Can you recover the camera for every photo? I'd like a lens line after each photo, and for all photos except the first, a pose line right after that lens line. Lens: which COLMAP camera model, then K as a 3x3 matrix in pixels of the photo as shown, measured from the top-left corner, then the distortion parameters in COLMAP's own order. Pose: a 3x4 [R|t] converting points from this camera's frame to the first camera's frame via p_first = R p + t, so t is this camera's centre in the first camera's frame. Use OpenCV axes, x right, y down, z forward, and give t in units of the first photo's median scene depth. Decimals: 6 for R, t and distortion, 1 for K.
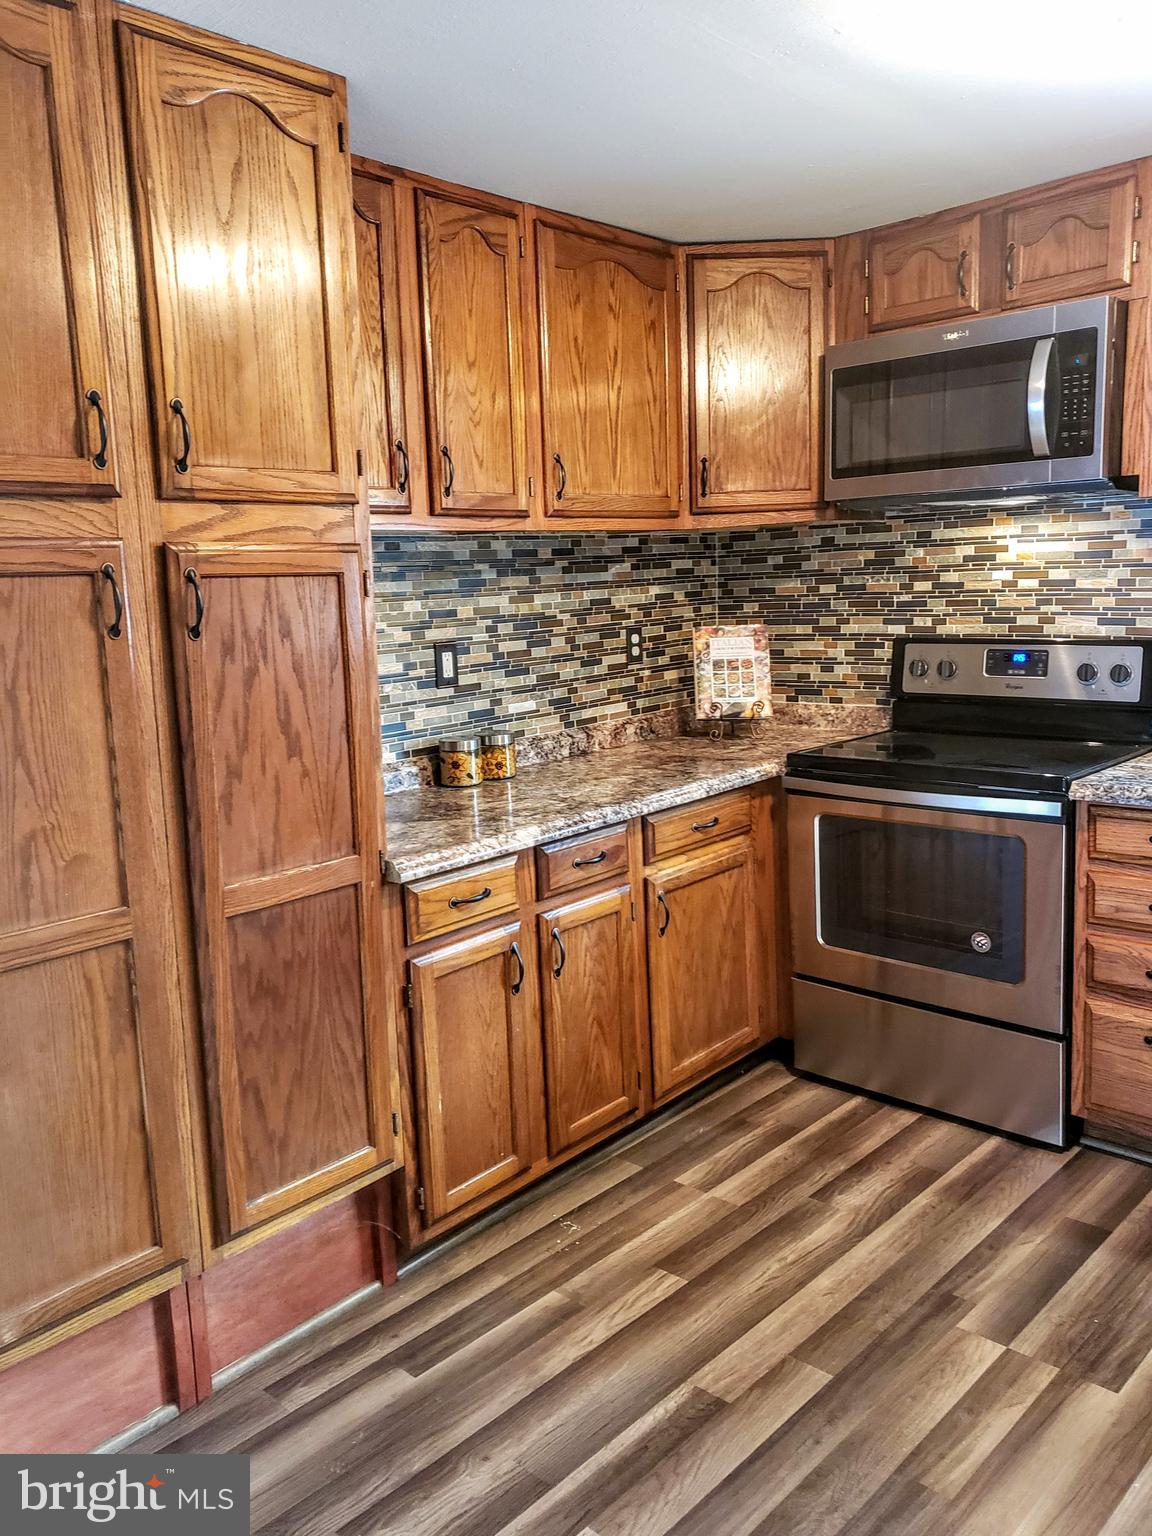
lens RADIAL K [[1189.5, 0, 576.0], [0, 1189.5, 768.0], [0, 0, 1]] dist [-0.000861, 0.004951]
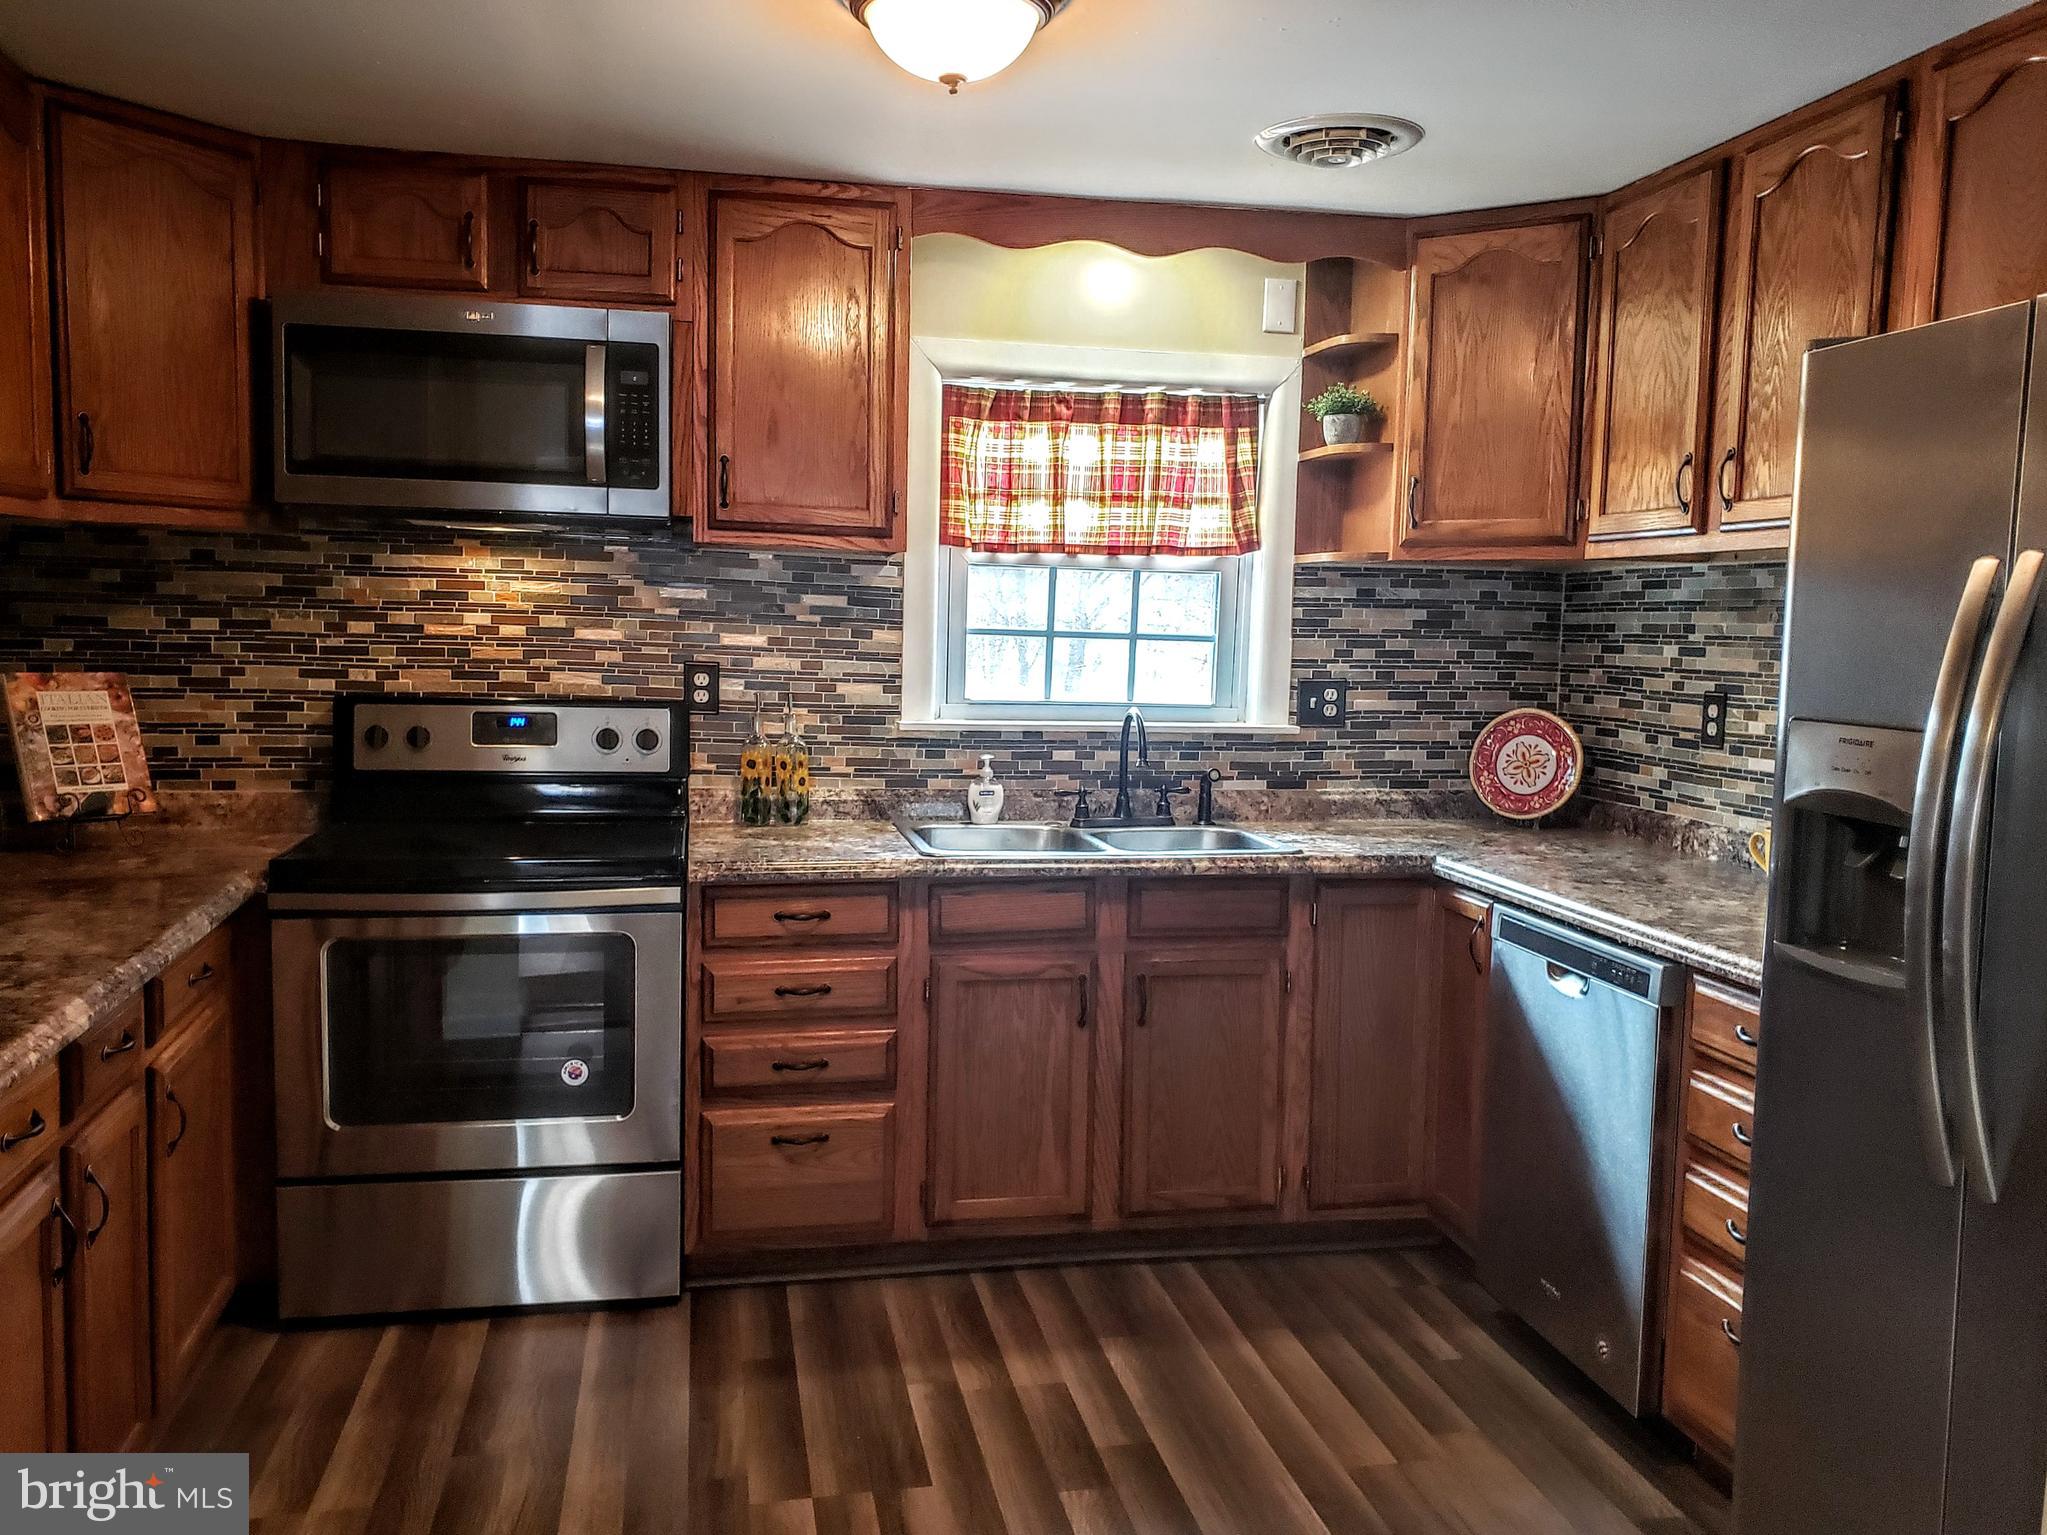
lens RADIAL K [[1609.1, 0, 1028.0], [0, 1609.1, 788.2], [0, 0, 1]] dist [-0.004617, 0.006527]
pose [[0.568931, -0.032278, 0.821752, -0.310869], [0.082044, 0.996472, -0.017661, -0.000340], [-0.818283, 0.077468, 0.569572, 0.095287]]
